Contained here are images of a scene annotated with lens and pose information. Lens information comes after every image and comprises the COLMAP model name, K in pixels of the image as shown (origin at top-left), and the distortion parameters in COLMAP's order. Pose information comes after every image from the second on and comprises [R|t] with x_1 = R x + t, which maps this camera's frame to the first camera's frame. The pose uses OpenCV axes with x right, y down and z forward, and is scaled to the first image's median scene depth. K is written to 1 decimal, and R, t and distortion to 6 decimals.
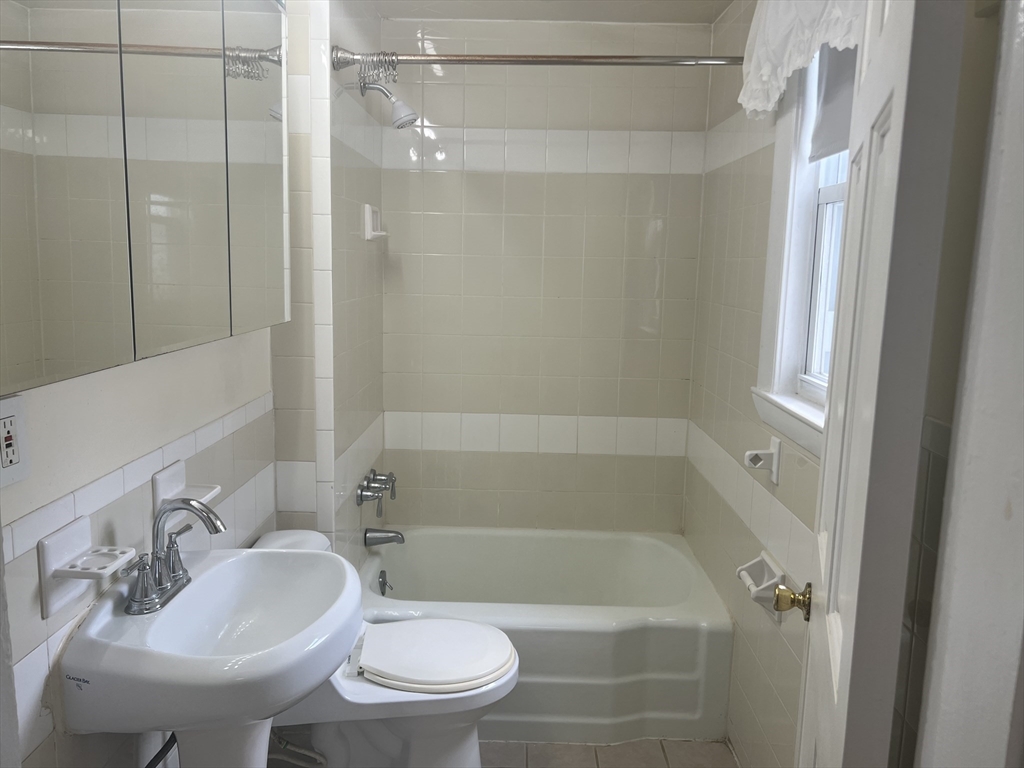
lens RADIAL K [[769.3, 0, 510.1], [0, 769.3, 379.2], [0, 0, 1]] dist [0.007347, 0.000978]
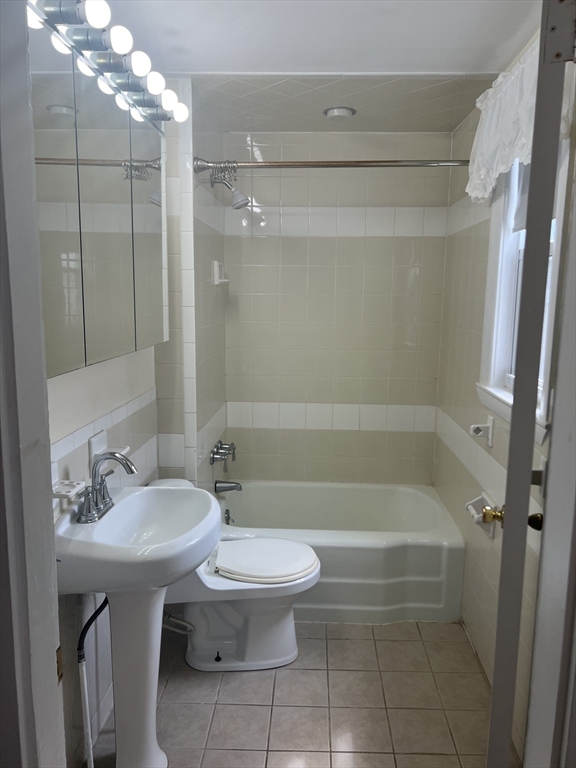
lens RADIAL K [[577.0, 0, 292.5], [0, 577.0, 382.9], [0, 0, 1]] dist [0.007347, 0.000978]
pose [[0.999430, -0.004850, -0.033417, -0.003361], [0.004929, 0.999985, 0.002293, 0.005903], [0.033405, -0.002457, 0.999439, -0.121053]]
